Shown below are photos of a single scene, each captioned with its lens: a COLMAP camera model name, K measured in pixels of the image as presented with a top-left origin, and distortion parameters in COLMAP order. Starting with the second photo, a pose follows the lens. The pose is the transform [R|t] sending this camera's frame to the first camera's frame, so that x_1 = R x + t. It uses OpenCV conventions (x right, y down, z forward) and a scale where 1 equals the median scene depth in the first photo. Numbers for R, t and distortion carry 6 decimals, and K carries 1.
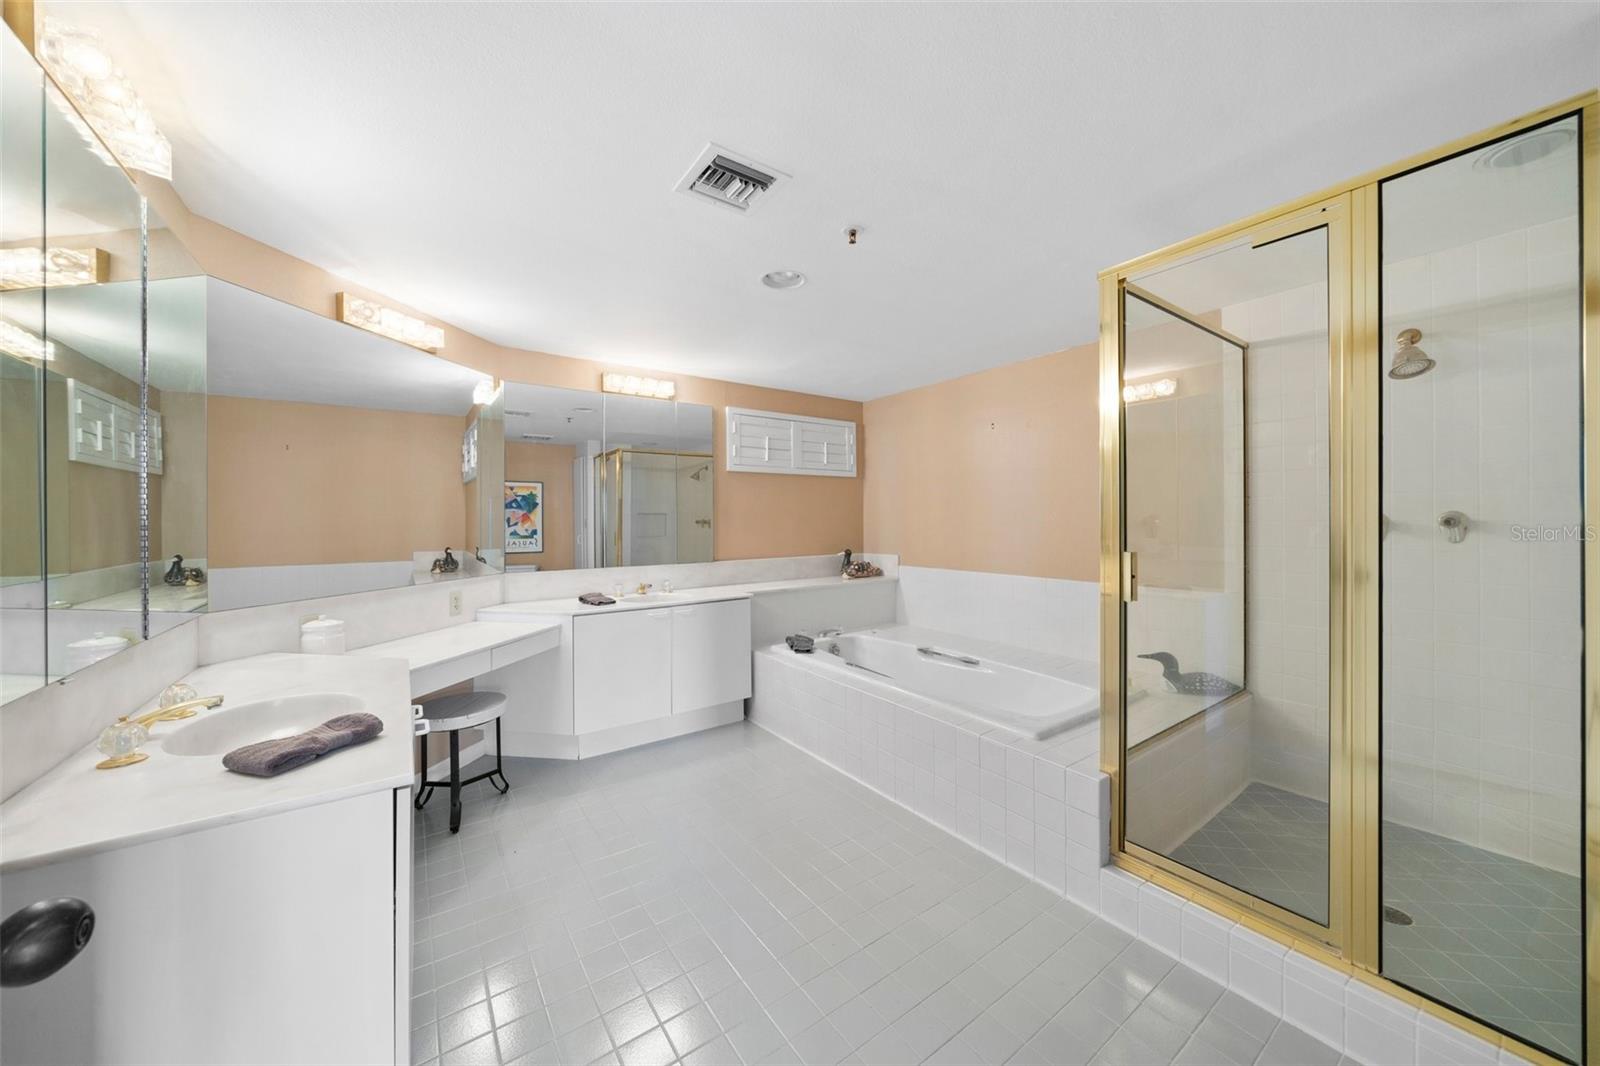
lens RADIAL K [[569.6, 0, 802.7], [0, 569.6, 533.5], [0, 0, 1]] dist [-0.004647, 0.000012]
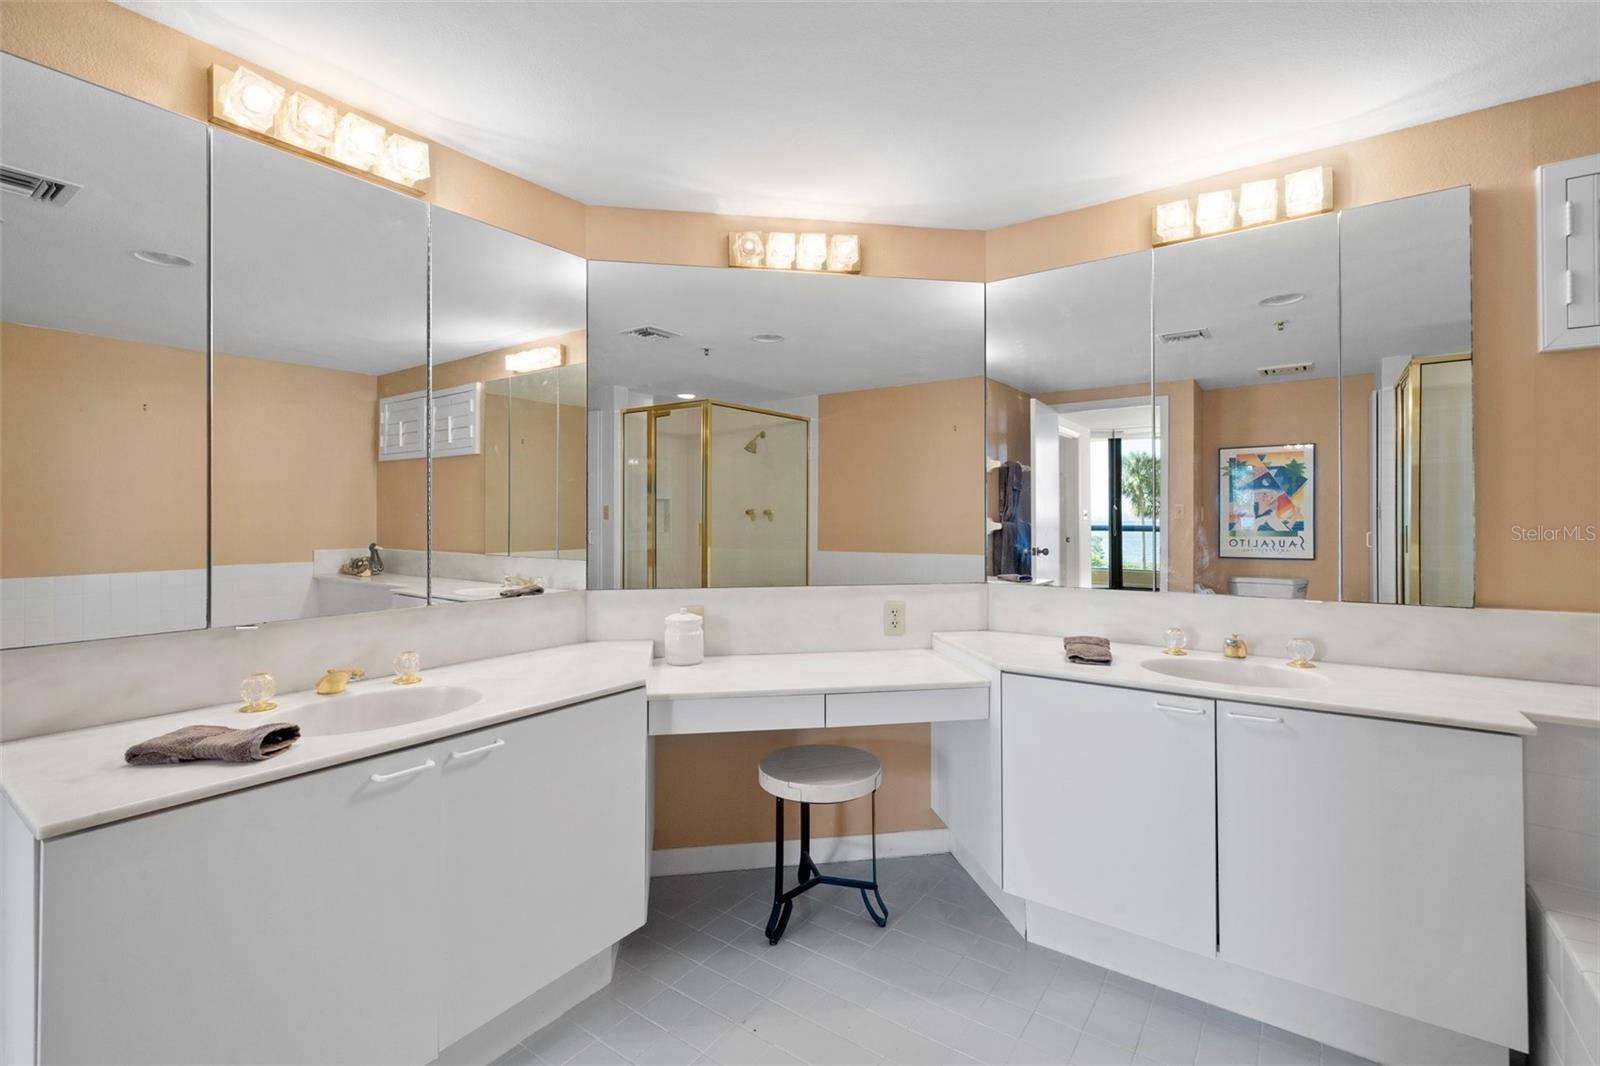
lens RADIAL K [[712.8, 0, 799.0], [0, 712.8, 516.3], [0, 0, 1]] dist [-0.000237, 0.000236]
pose [[0.322230, 0.002824, -0.946657, 0.134625], [-0.019959, 0.999794, -0.003811, 0.001394], [0.946451, 0.020122, 0.322219, 0.433249]]
